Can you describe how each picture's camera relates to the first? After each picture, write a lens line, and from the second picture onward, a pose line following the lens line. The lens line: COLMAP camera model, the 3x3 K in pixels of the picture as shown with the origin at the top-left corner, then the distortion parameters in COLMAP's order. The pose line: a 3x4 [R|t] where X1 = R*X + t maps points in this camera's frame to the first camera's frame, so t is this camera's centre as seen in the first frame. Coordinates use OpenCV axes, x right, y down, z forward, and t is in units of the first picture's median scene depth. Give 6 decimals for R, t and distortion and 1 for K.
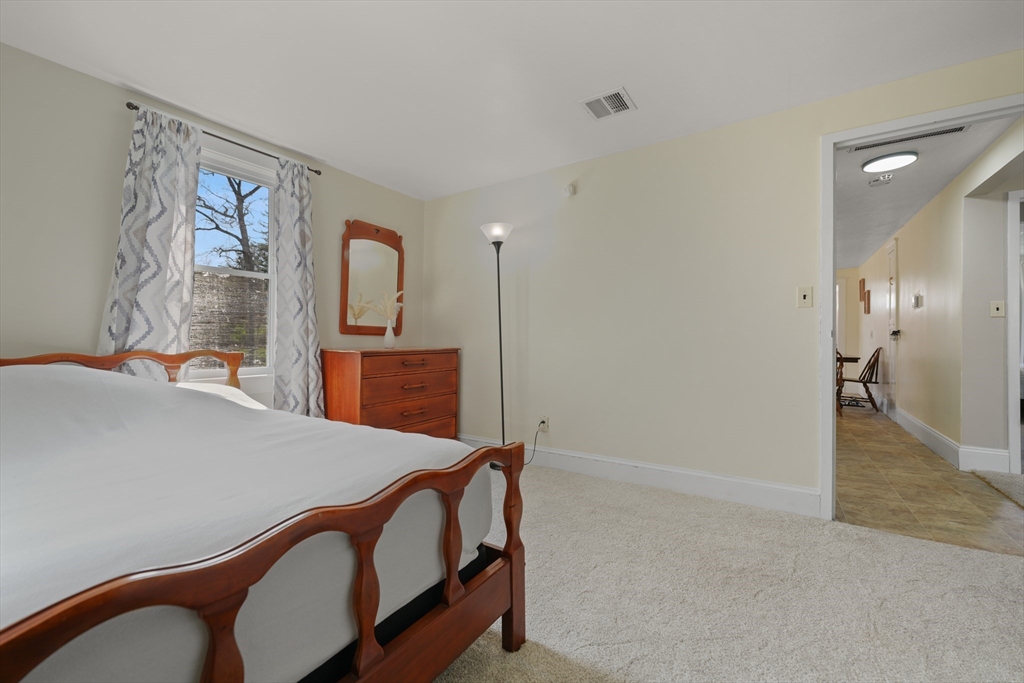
lens RADIAL K [[417.0, 0, 512.0], [0, 417.0, 341.5], [0, 0, 1]] dist [0.001251, 0.000074]
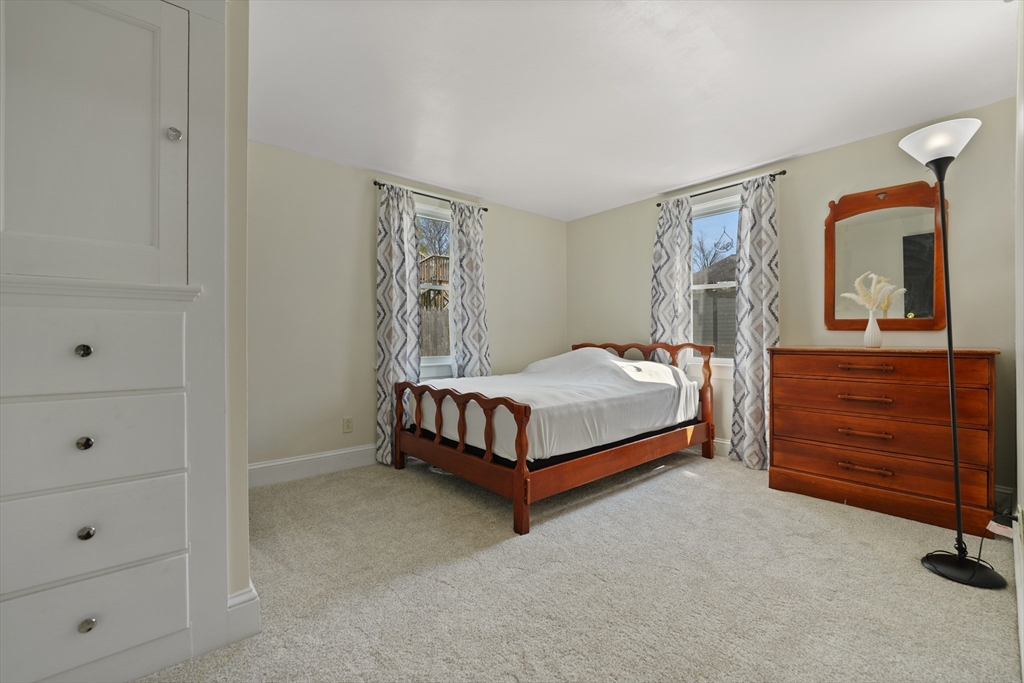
lens RADIAL K [[410.0, 0, 512.0], [0, 410.0, 341.5], [0, 0, 1]] dist [-0.000706, -0.000004]
pose [[-0.263490, 0.007742, -0.964631, 0.711537], [-0.004738, 0.999945, 0.009320, 0.001798], [0.964650, 0.007026, -0.263439, 0.655889]]
